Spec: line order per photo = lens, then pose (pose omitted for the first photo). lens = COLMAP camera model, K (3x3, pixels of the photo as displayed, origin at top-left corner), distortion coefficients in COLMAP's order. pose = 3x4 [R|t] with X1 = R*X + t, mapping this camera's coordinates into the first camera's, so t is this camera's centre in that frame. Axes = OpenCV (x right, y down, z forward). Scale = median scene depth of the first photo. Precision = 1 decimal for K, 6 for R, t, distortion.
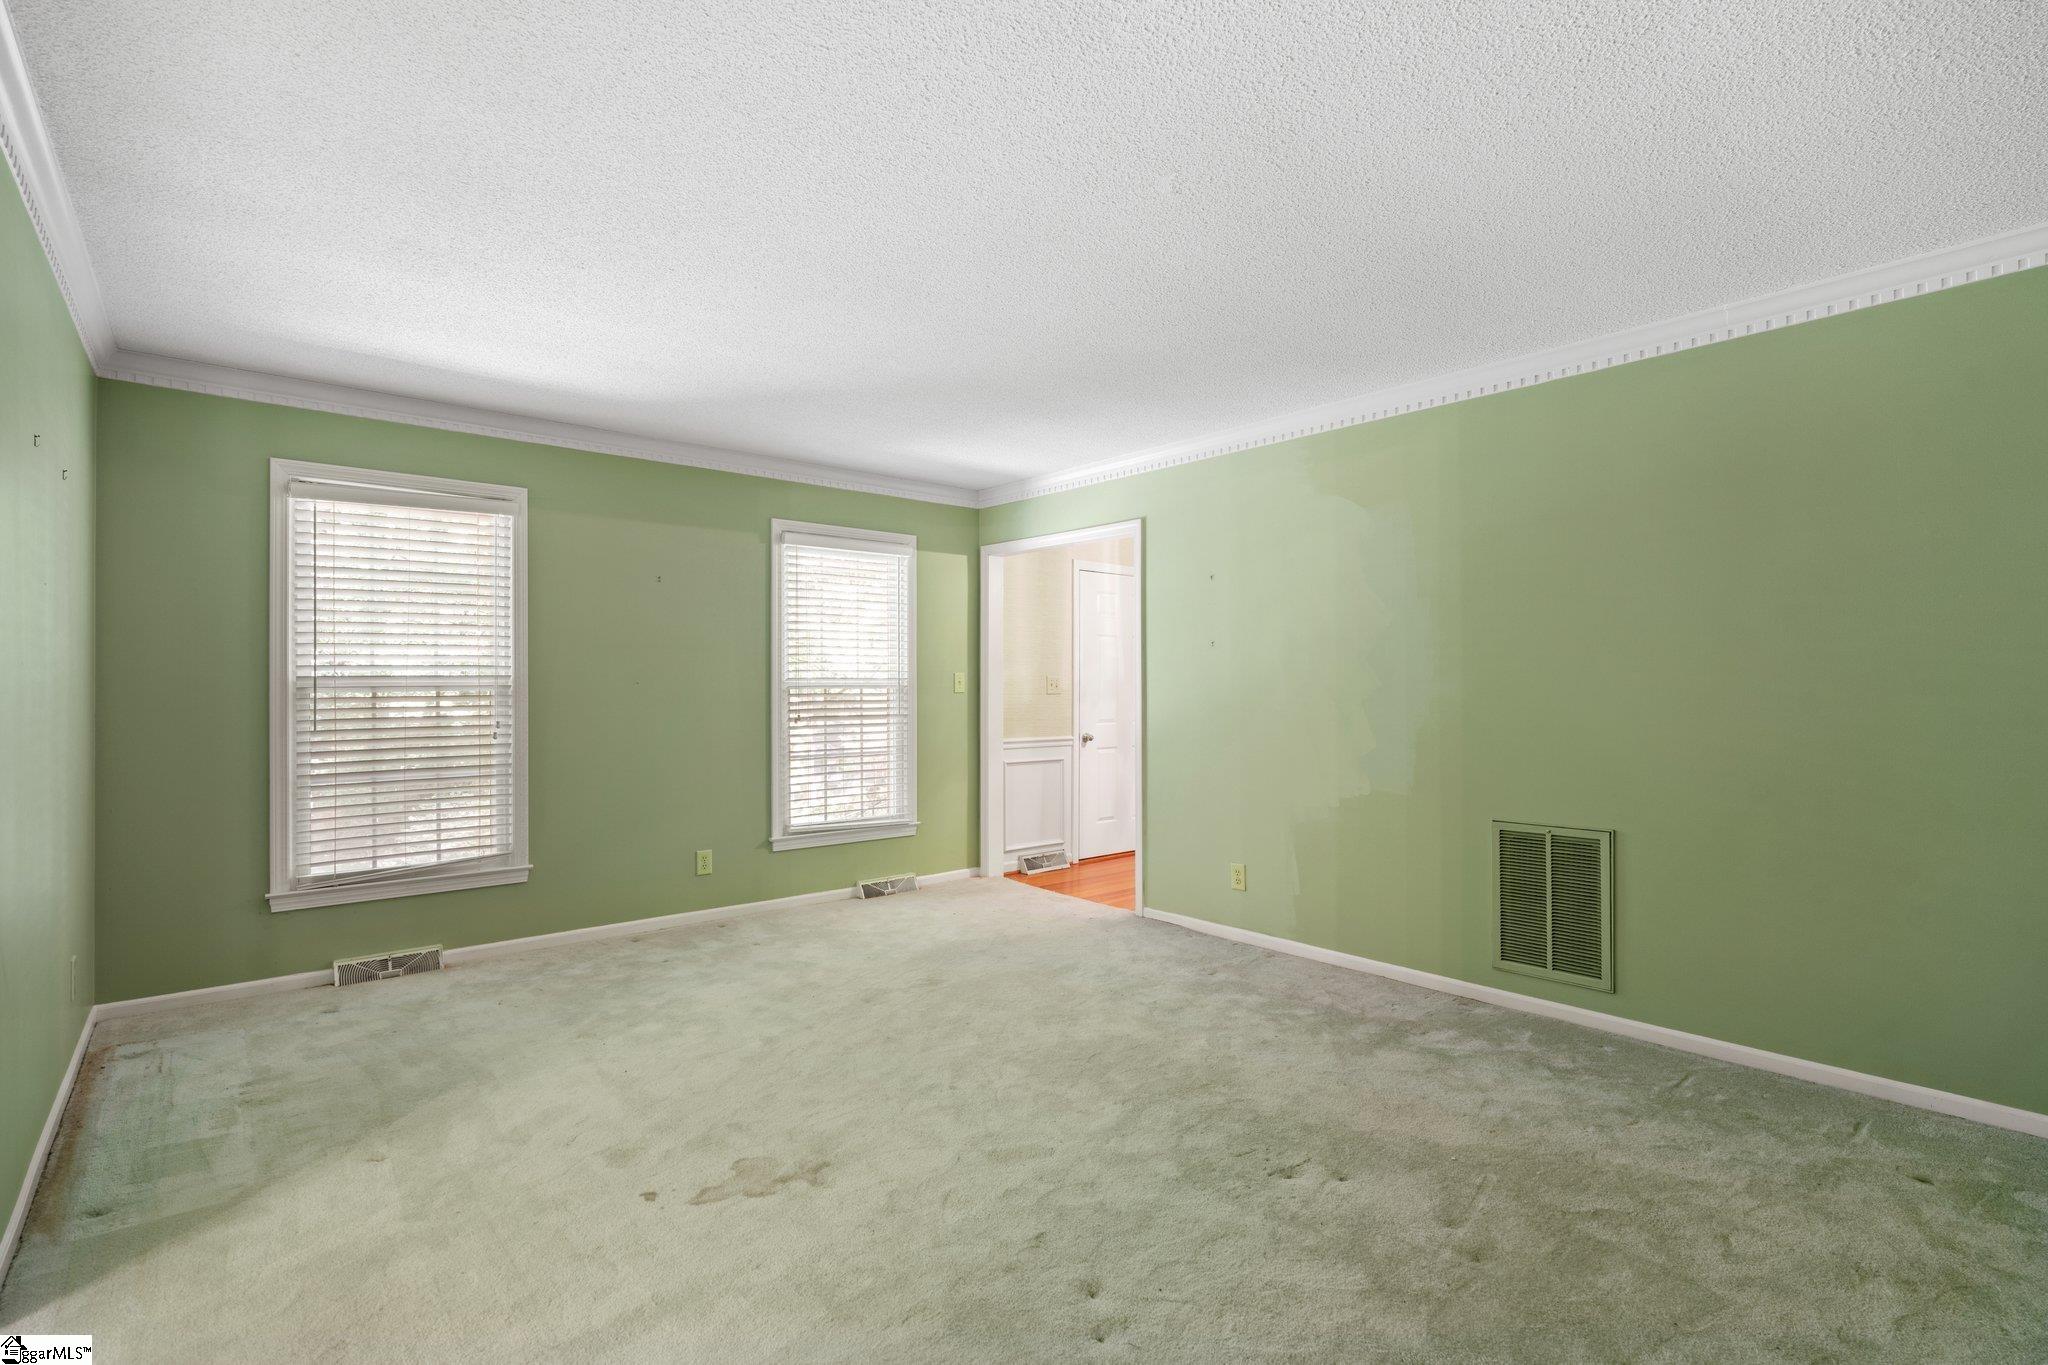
lens RADIAL K [[935.6, 0, 1015.0], [0, 935.6, 684.6], [0, 0, 1]] dist [-0.049055, 0.017725]
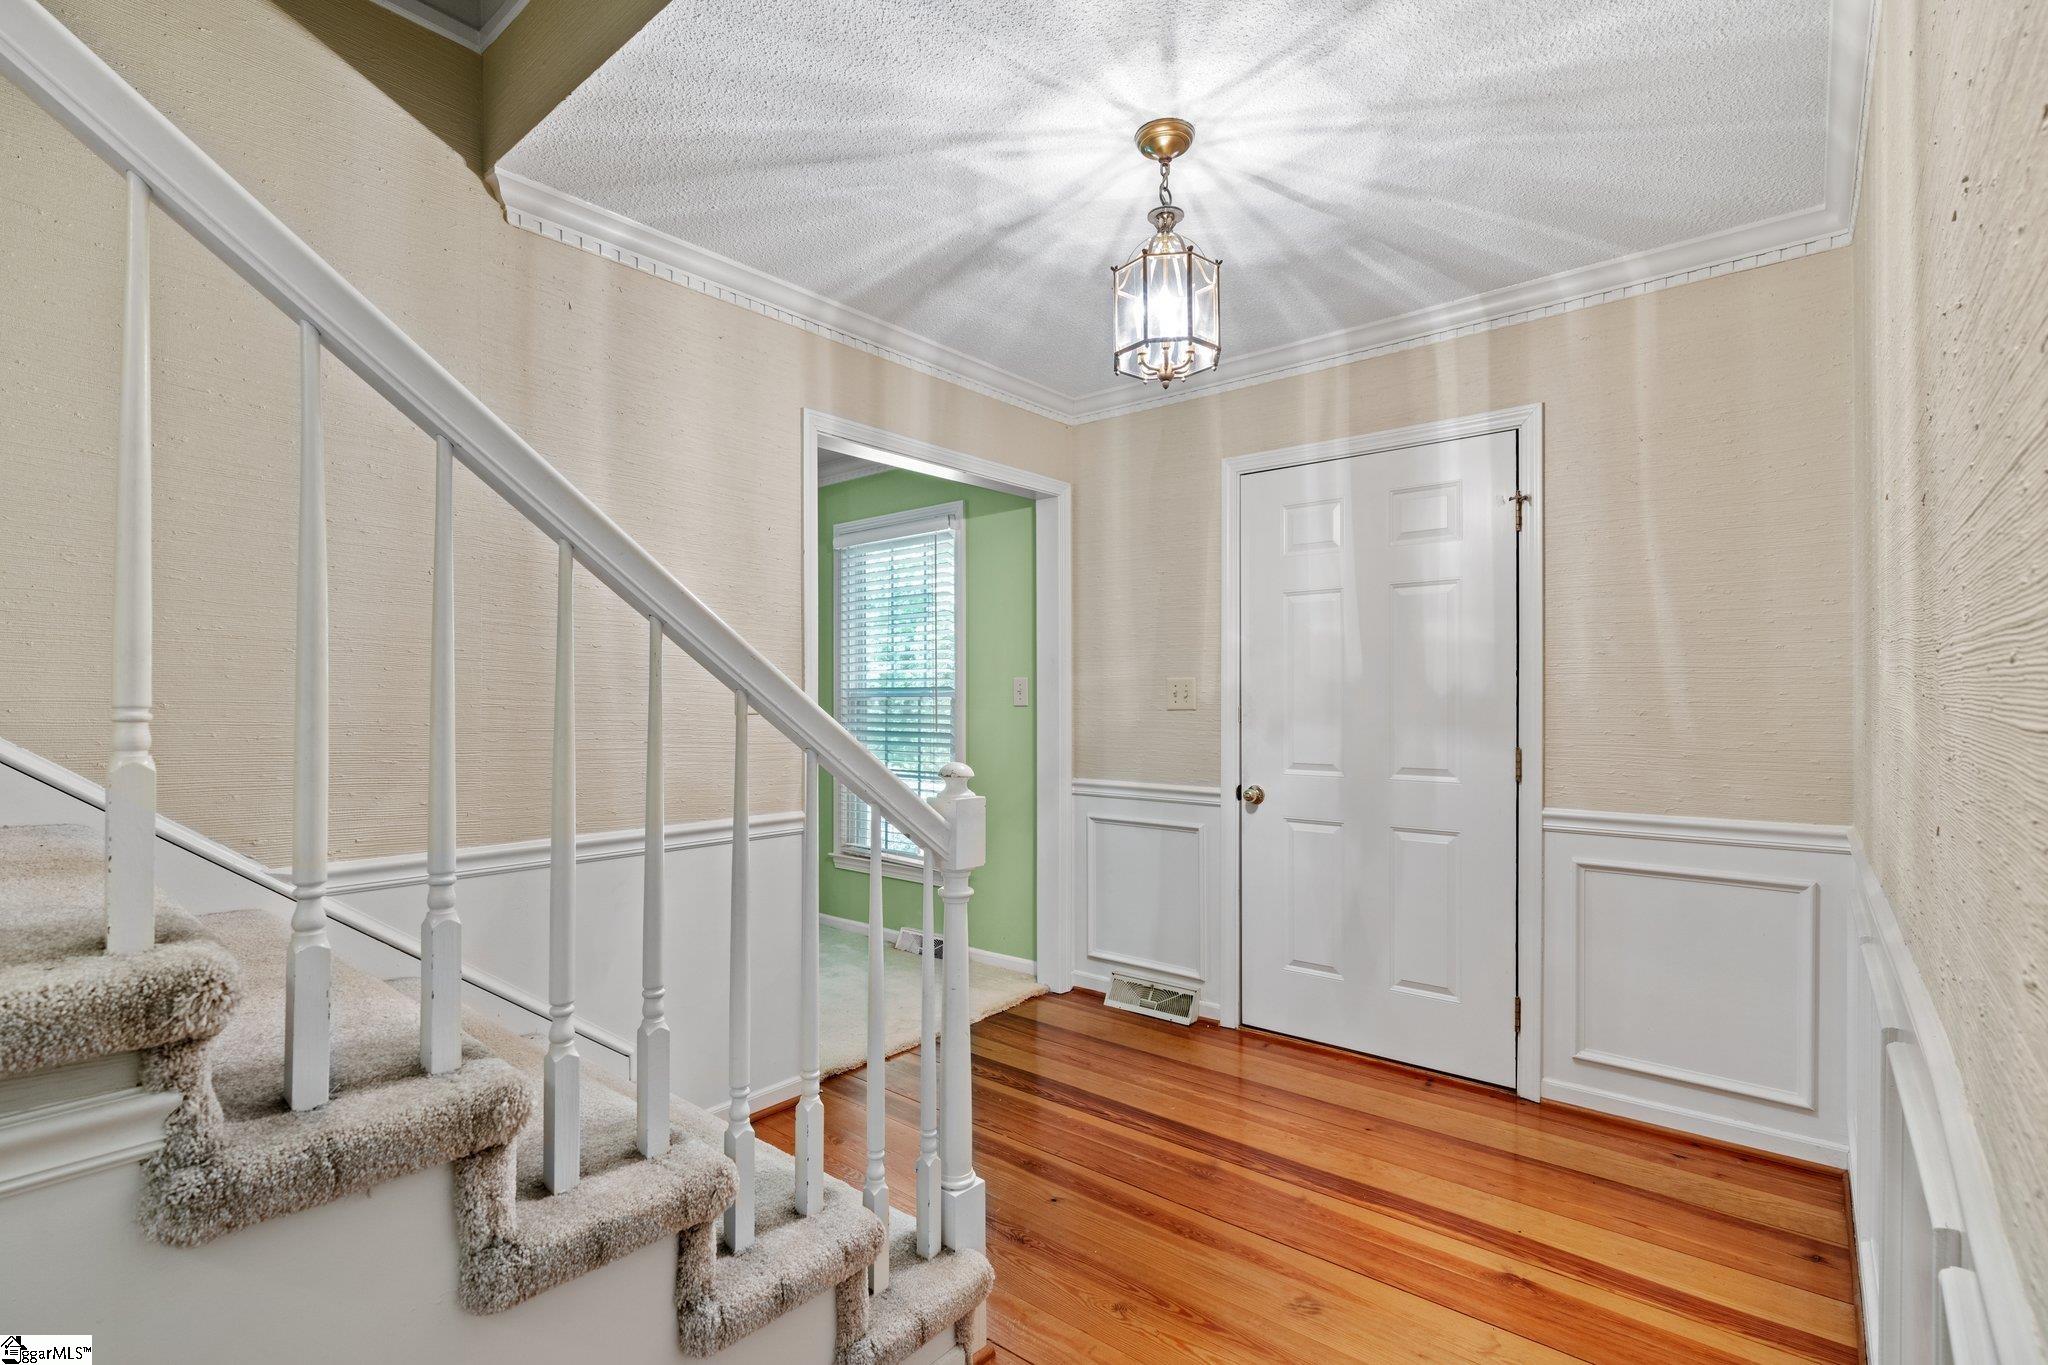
lens RADIAL K [[935.6, 0, 1015.0], [0, 935.6, 684.6], [0, 0, 1]] dist [-0.049055, 0.017725]
pose [[0.158523, -0.011545, -0.987288, 0.566222], [0.003137, 0.999932, -0.011189, 0.001333], [0.987350, -0.001324, 0.158549, 0.794833]]
